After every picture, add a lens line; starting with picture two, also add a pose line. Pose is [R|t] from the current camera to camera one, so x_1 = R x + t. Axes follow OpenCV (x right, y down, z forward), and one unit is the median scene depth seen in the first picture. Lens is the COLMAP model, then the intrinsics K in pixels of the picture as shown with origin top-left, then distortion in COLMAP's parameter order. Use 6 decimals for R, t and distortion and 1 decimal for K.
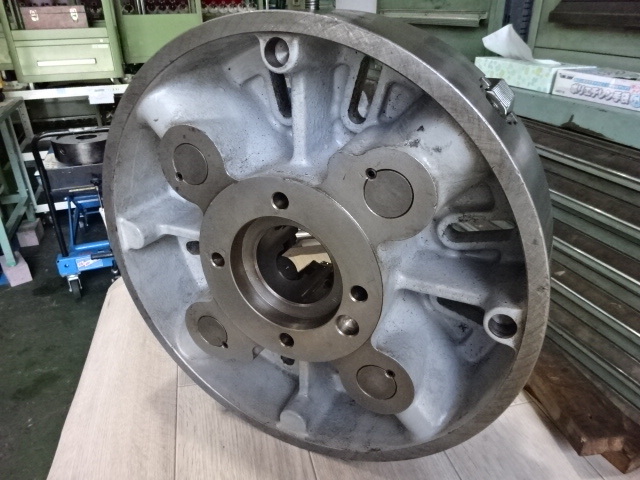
lens RADIAL K [[471.7, 0, 316.7], [0, 471.7, 242.1], [0, 0, 1]] dist [0.003970, -0.019437]
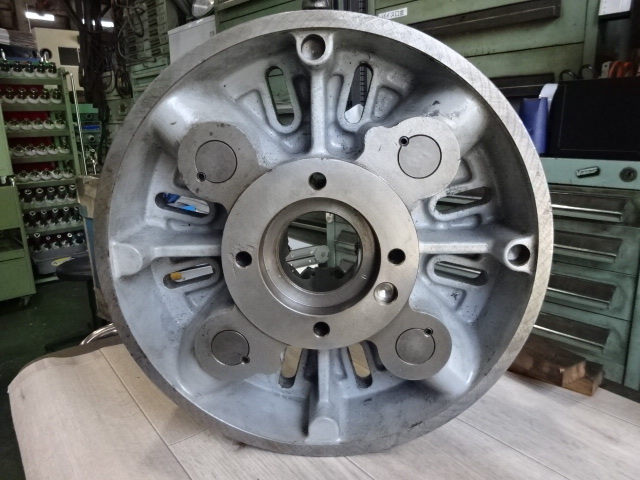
lens RADIAL K [[471.7, 0, 318.3], [0, 471.7, 241.0], [0, 0, 1]] dist [0.003970, -0.019437]
pose [[0.918760, -0.107979, 0.379763, -0.434656], [0.192969, 0.961971, -0.193328, 0.220722], [-0.344445, 0.250904, 0.904657, 0.044861]]
